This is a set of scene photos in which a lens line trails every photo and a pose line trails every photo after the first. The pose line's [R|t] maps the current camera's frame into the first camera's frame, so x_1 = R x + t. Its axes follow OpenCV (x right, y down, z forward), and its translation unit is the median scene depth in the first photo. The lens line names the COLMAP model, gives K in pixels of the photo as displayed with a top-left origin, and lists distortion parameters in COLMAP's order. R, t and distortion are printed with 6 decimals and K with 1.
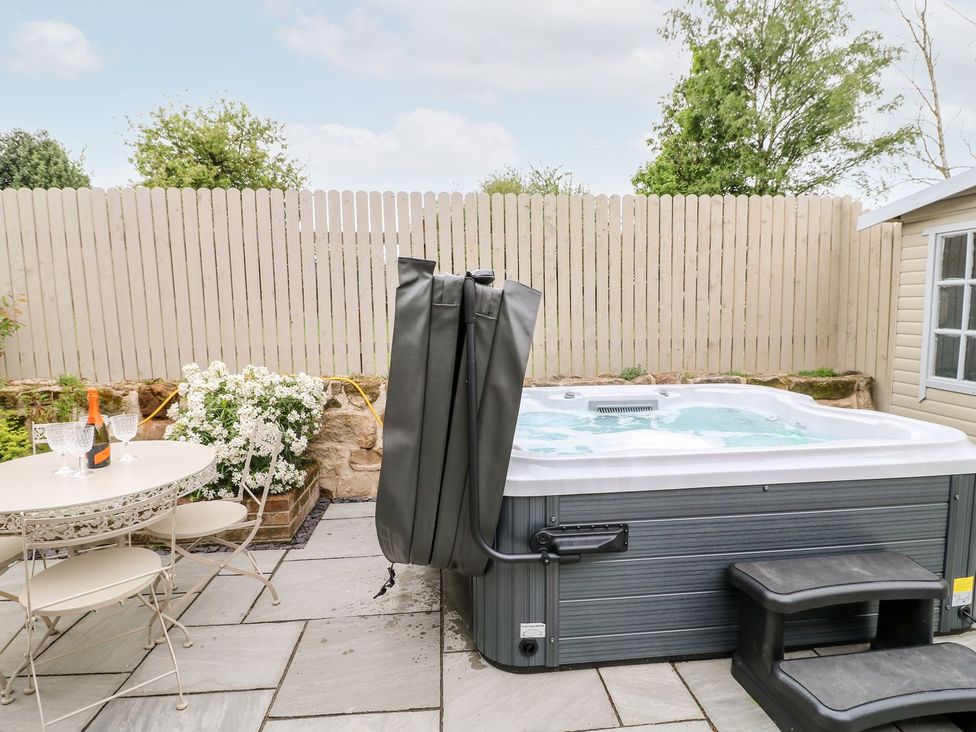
lens RADIAL K [[531.9, 0, 487.7], [0, 531.9, 358.1], [0, 0, 1]] dist [-0.004506, -0.011795]
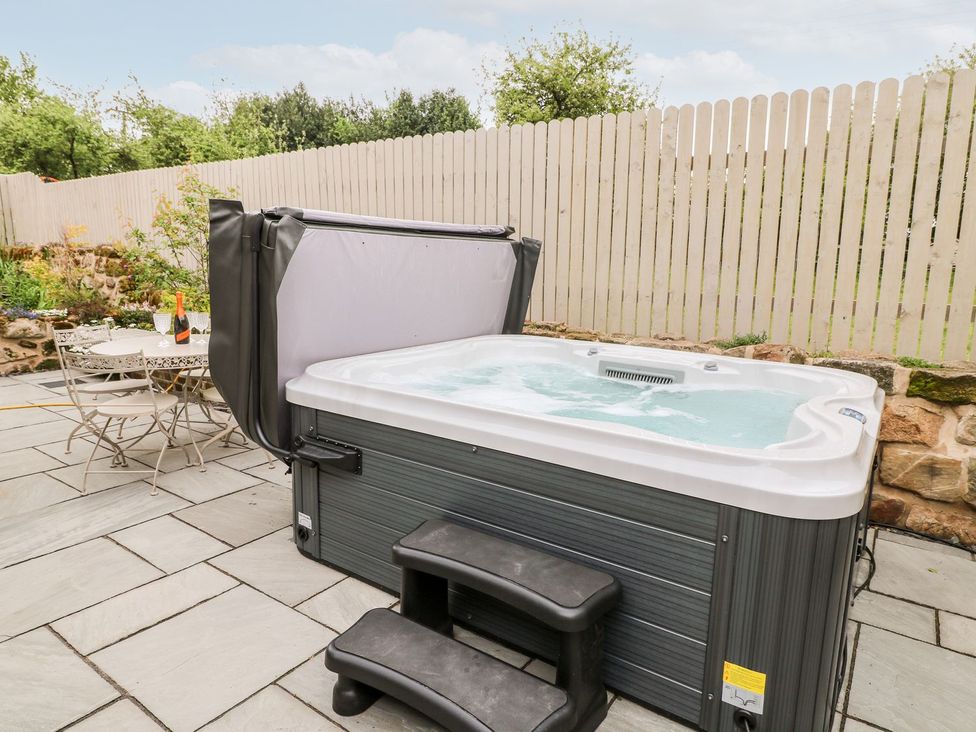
lens RADIAL K [[618.0, 0, 488.0], [0, 618.0, 366.0], [0, 0, 1]] dist [-0.007431, -0.002640]
pose [[0.755216, 0.139133, -0.640539, 1.093132], [-0.086687, 0.989829, 0.112797, -0.009731], [0.649718, -0.029660, 0.759596, 0.218821]]
